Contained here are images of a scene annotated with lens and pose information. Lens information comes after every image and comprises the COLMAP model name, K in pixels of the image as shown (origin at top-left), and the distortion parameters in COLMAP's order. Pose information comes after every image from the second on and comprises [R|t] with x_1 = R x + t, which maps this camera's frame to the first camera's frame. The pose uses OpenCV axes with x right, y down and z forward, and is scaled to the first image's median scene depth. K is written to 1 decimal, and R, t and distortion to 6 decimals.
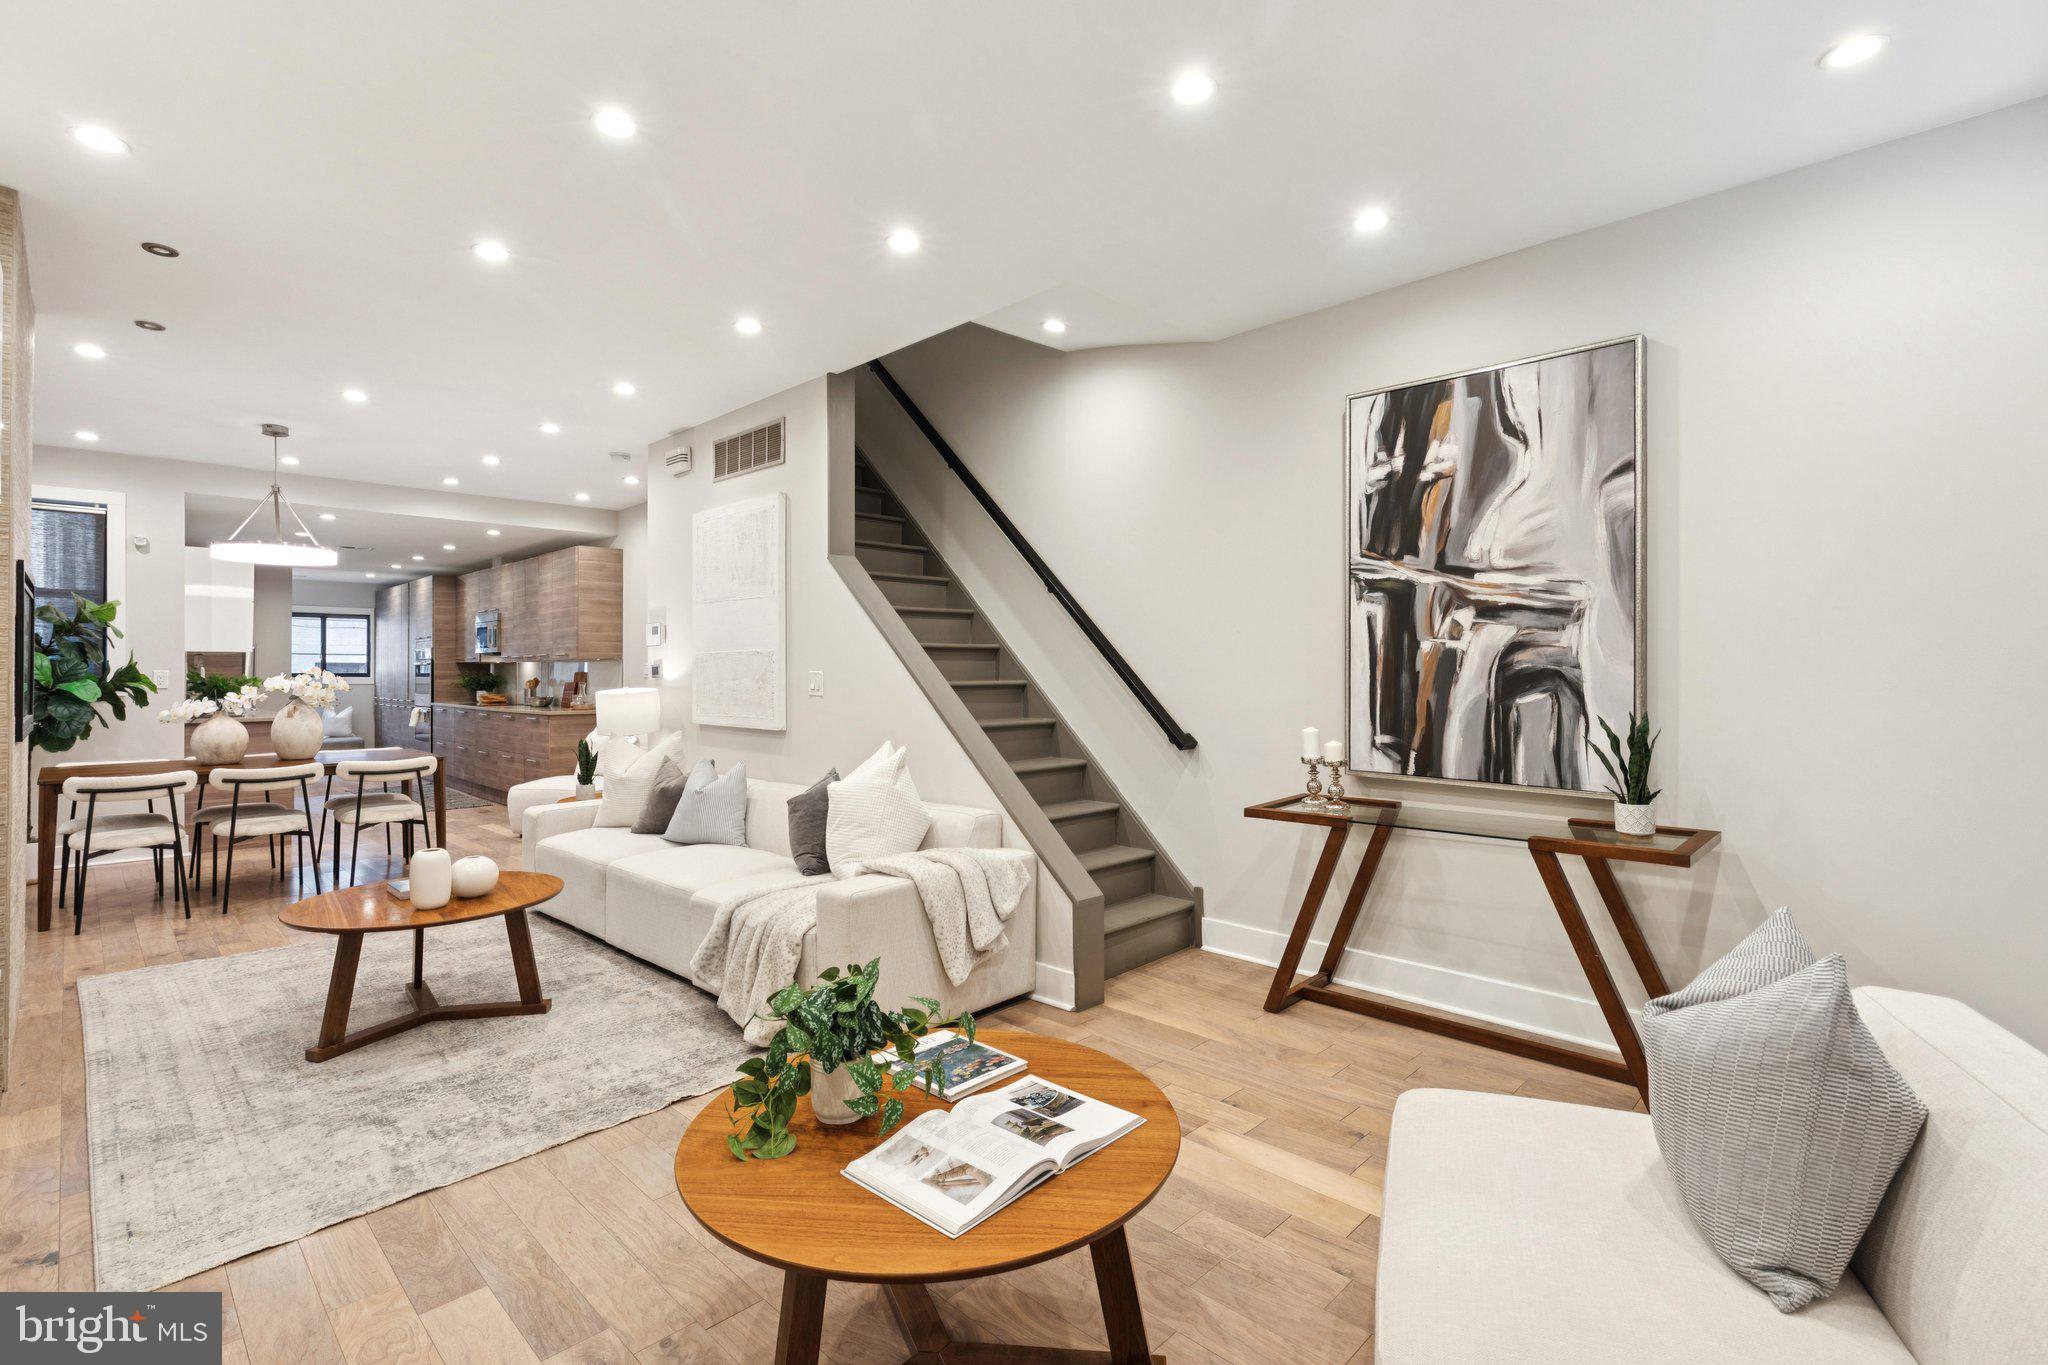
lens RADIAL K [[945.4, 0, 1027.6], [0, 945.4, 654.4], [0, 0, 1]] dist [0.008398, -0.000378]
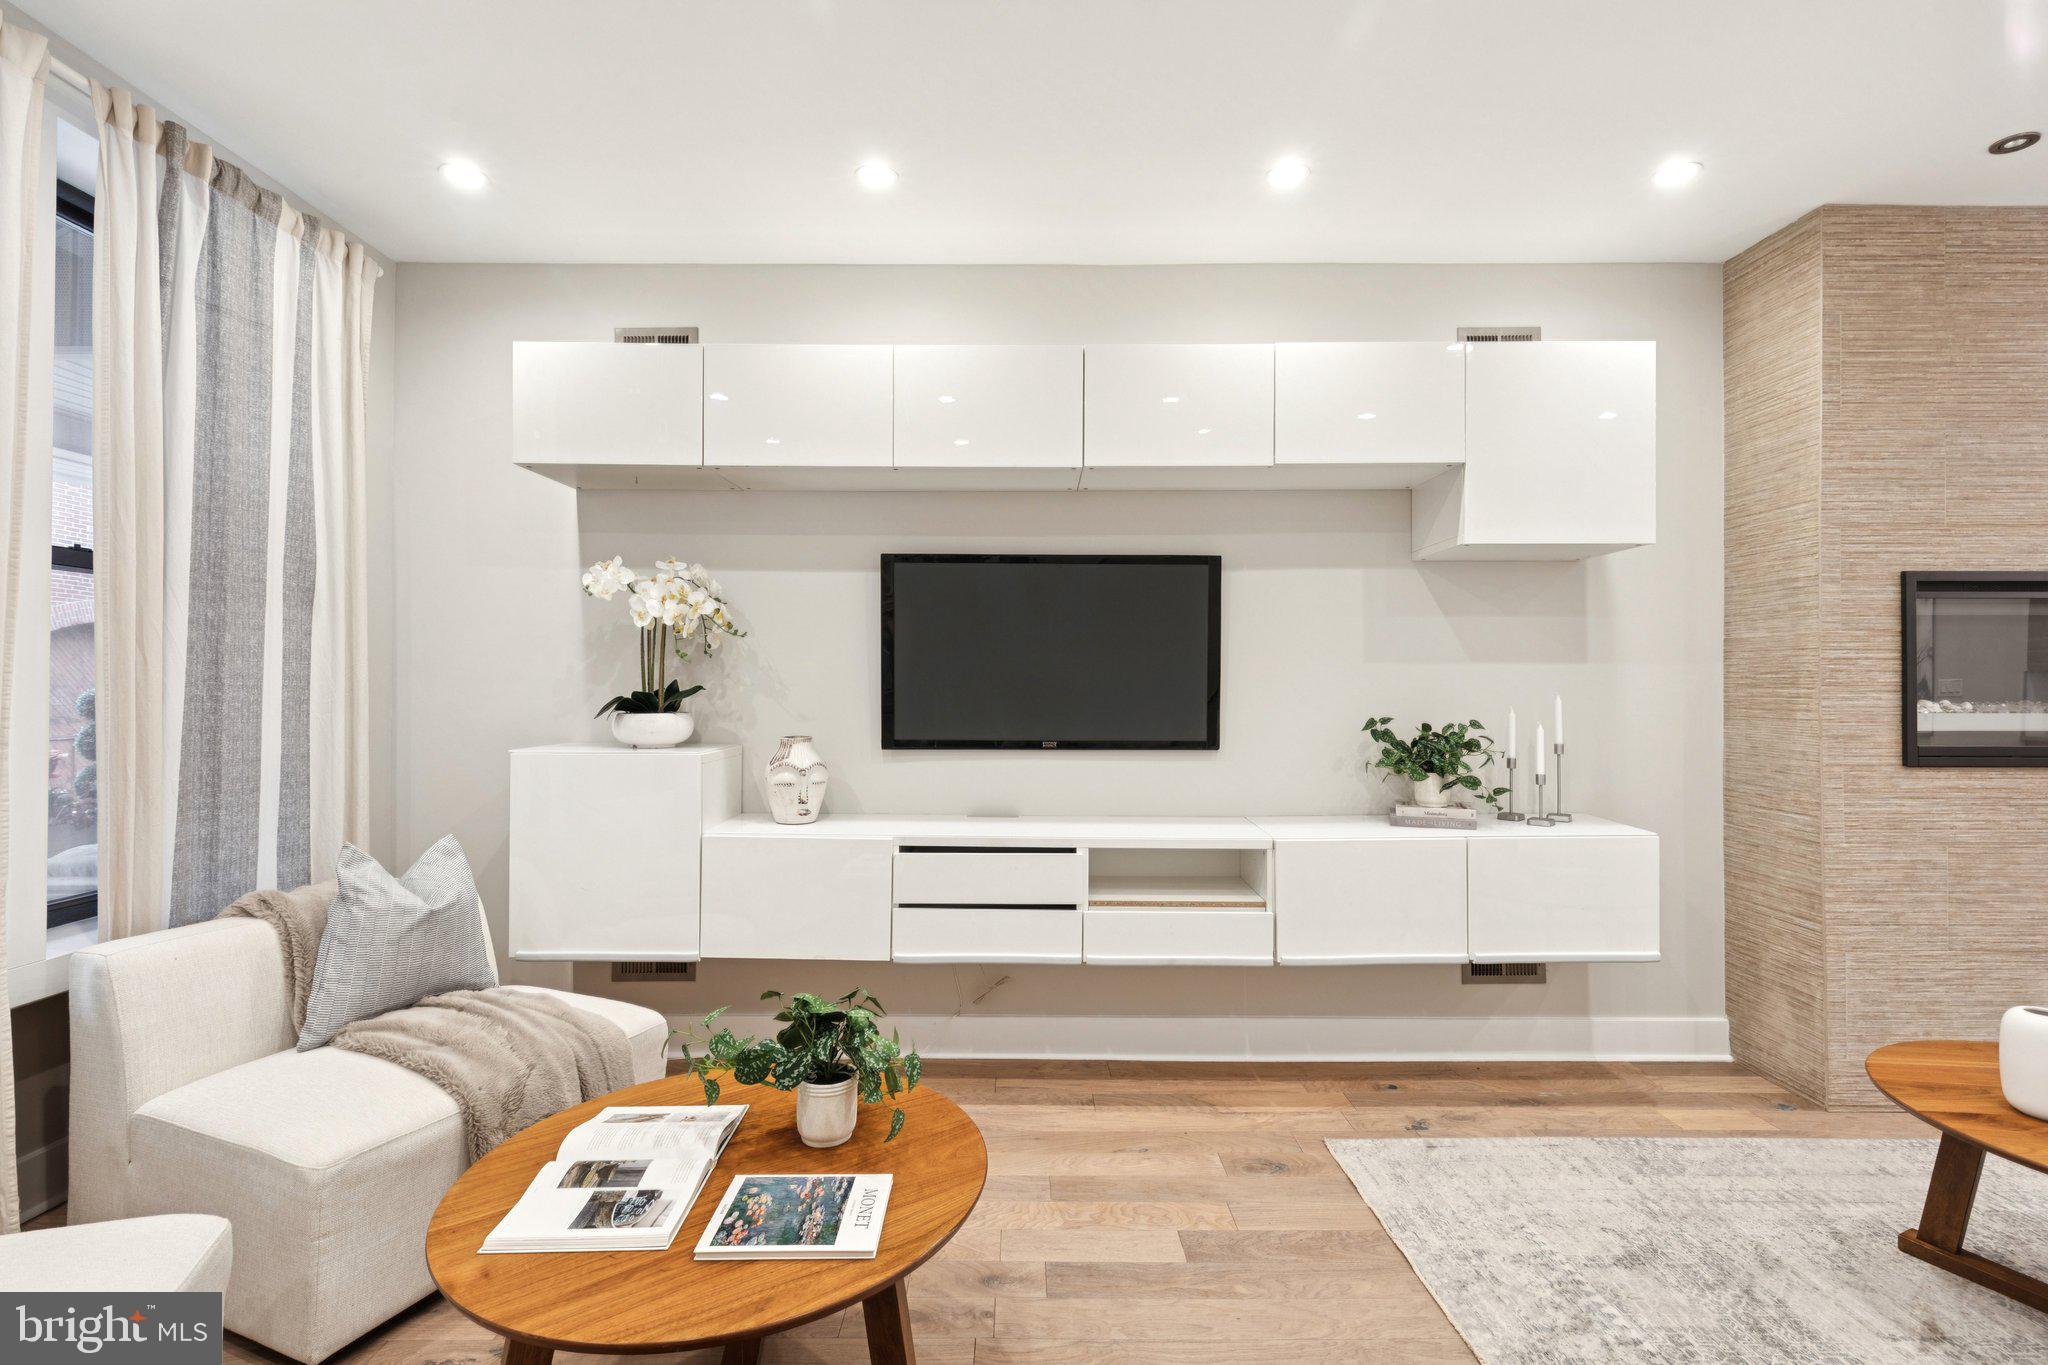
lens RADIAL K [[933.9, 0, 1033.6], [0, 933.9, 669.2], [0, 0, 1]] dist [0.013285, -0.005979]
pose [[-0.698897, -0.011687, -0.715127, 0.133220], [0.012464, 0.999516, -0.028516, 0.008312], [0.715114, -0.028843, -0.698412, 0.681768]]
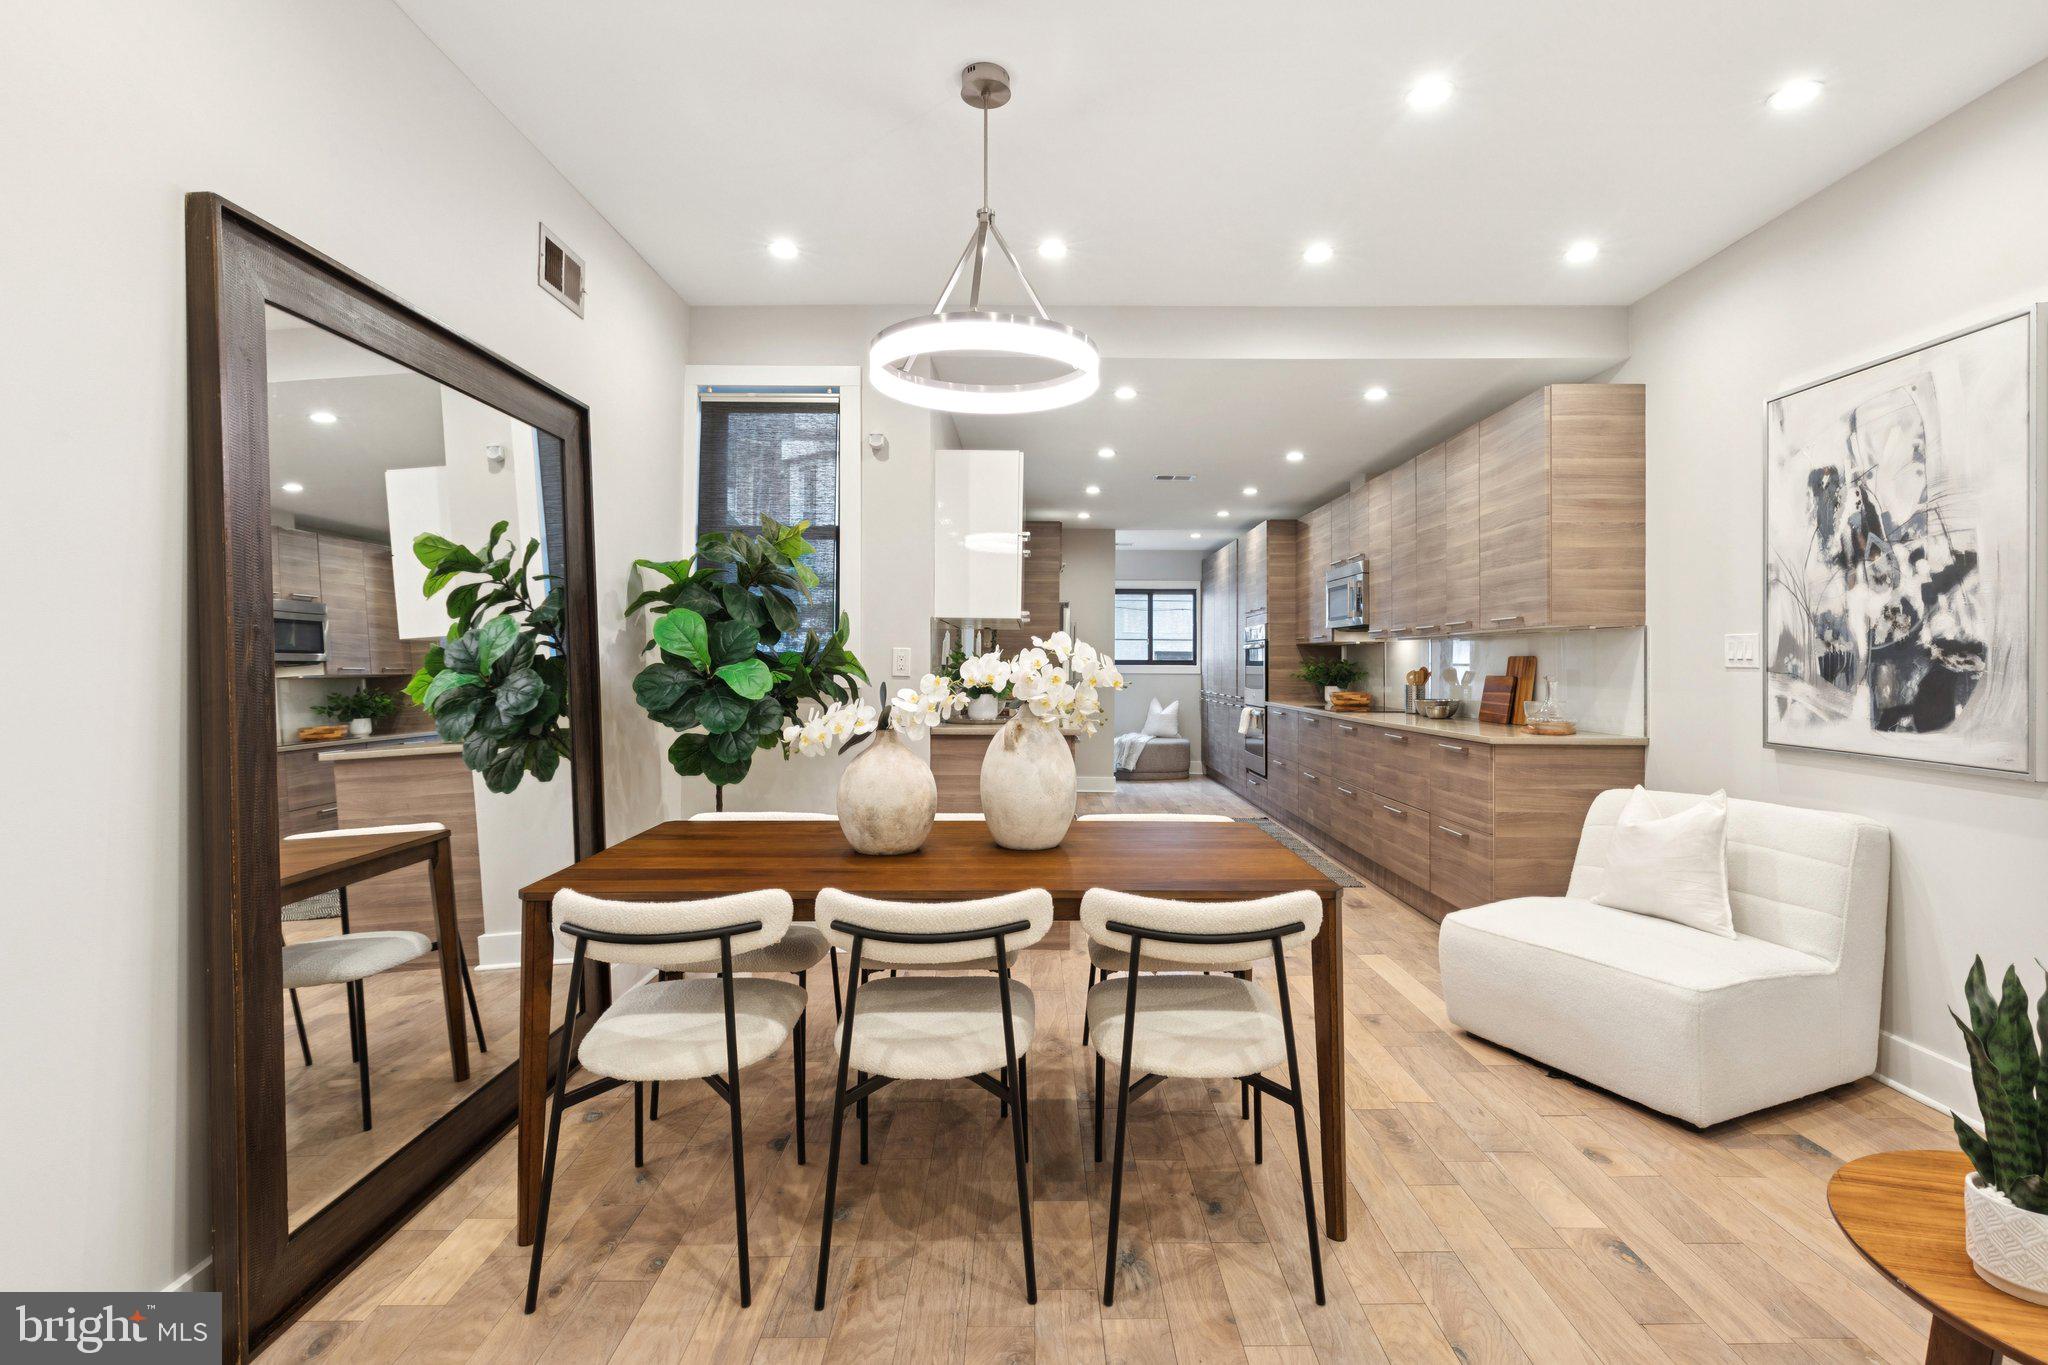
lens RADIAL K [[980.2, 0, 1026.3], [0, 980.2, 675.1], [0, 0, 1]] dist [0.028189, -0.000078]
pose [[0.706428, 0.013850, -0.707650, -0.562245], [0.006516, 0.999639, 0.026069, 0.026234], [0.707755, -0.023027, 0.706082, 0.849268]]
